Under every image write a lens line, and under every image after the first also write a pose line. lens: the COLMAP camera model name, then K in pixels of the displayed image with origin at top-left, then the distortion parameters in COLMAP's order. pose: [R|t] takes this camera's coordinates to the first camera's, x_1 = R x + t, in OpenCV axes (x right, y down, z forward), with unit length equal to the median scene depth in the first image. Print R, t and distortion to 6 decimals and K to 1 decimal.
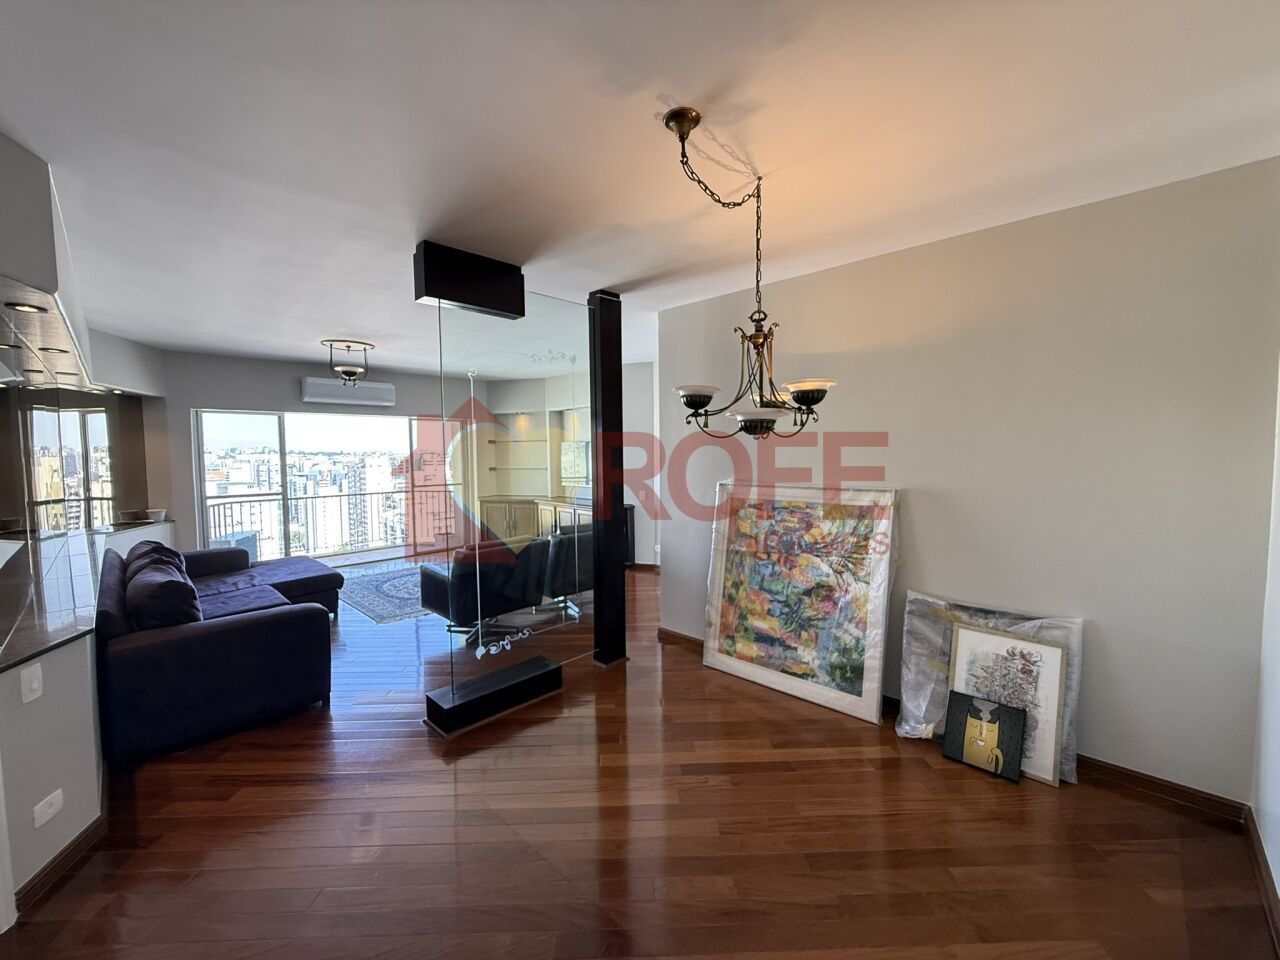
lens RADIAL K [[506.8, 0, 642.0], [0, 506.8, 478.9], [0, 0, 1]] dist [0.000796, -0.000075]
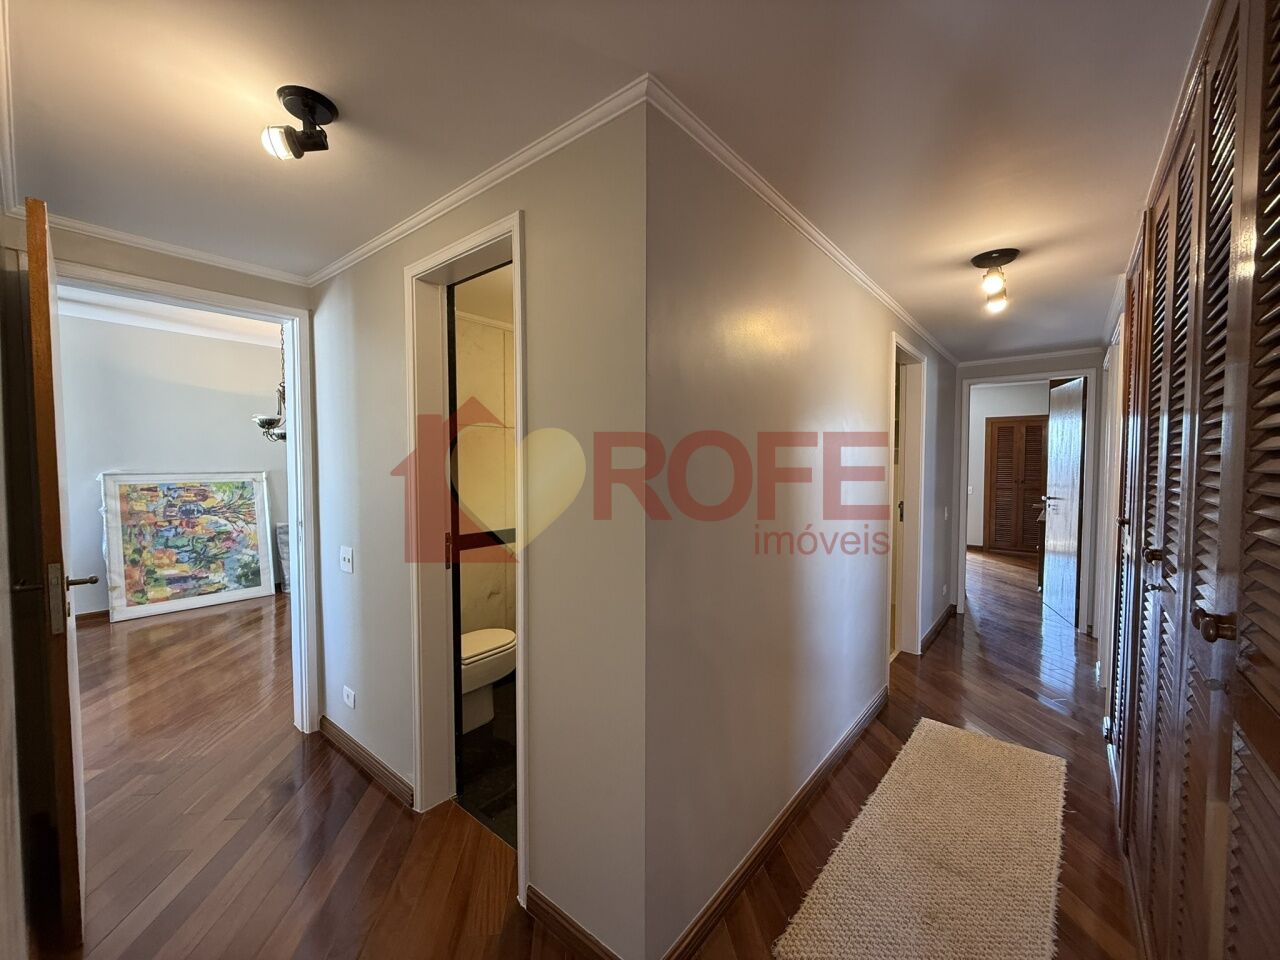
lens RADIAL K [[506.8, 0, 641.5], [0, 506.8, 483.3], [0, 0, 1]] dist [0.000796, -0.000075]
pose [[-0.085976, -0.031012, 0.995814, -1.311168], [0.054970, 0.997845, 0.035821, 0.066419], [-0.994780, 0.057820, -0.084086, -0.197664]]
